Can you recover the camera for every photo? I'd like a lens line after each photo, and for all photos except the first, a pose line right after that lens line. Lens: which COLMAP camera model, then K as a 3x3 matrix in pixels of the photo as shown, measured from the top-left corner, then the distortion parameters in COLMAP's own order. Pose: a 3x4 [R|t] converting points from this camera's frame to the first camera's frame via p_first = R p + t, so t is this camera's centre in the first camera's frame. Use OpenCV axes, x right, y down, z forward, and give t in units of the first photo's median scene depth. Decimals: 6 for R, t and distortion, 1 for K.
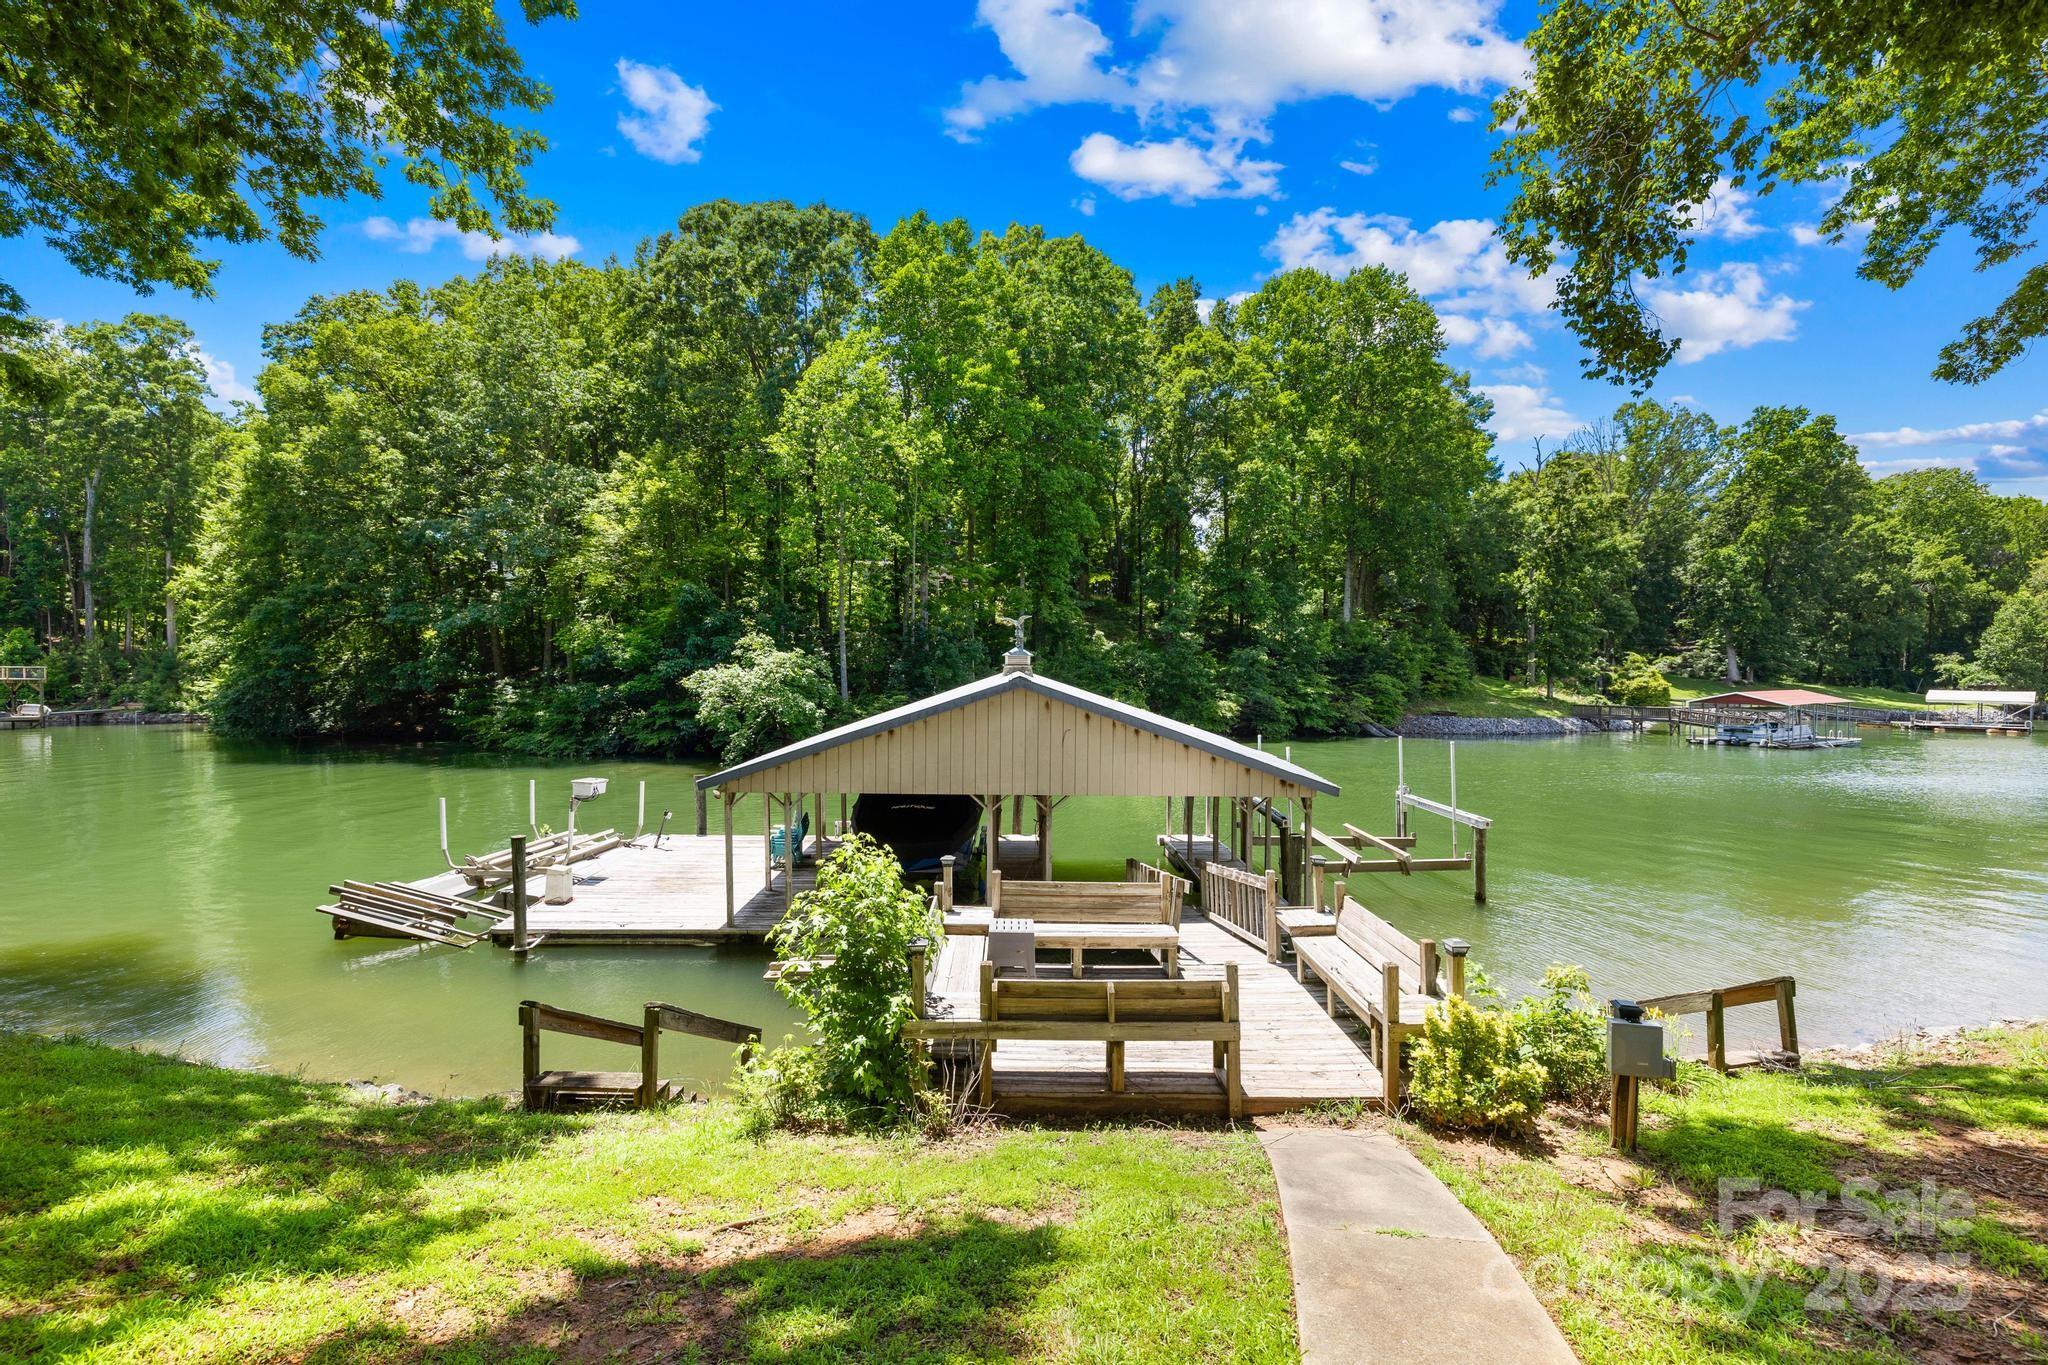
lens RADIAL K [[955.4, 0, 1022.7], [0, 955.4, 657.4], [0, 0, 1]] dist [0.000920, 0.000400]
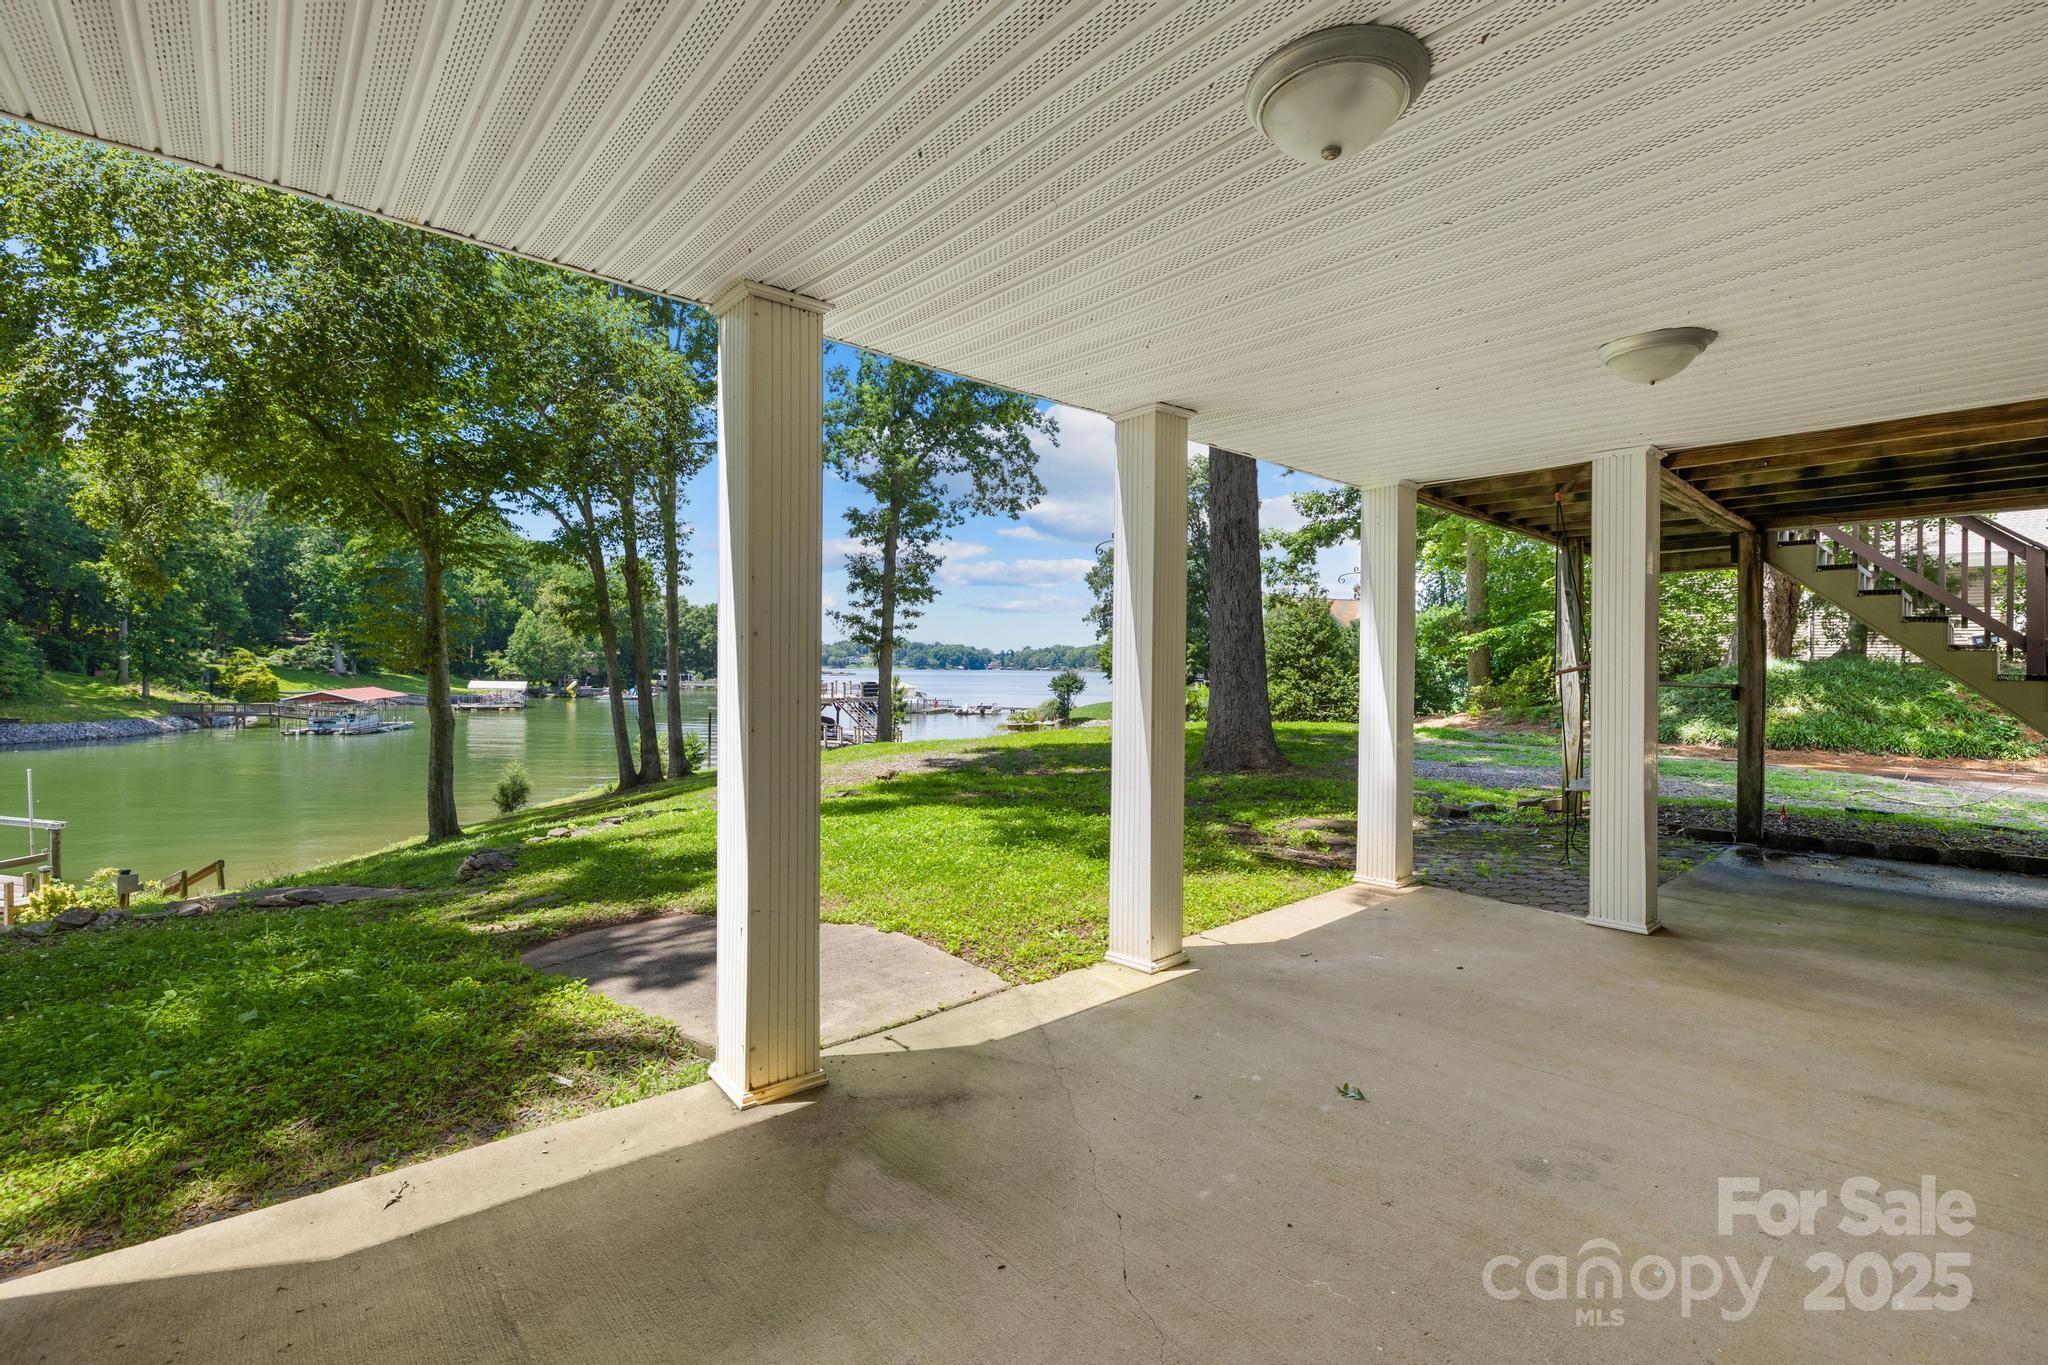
lens RADIAL K [[955.4, 0, 1022.7], [0, 955.4, 657.4], [0, 0, 1]] dist [0.000920, 0.000400]
pose [[0.325808, -0.008861, 0.945394, -0.078061], [-0.012284, 0.999832, 0.013604, -0.022398], [-0.945356, -0.016046, 0.325644, -0.161366]]
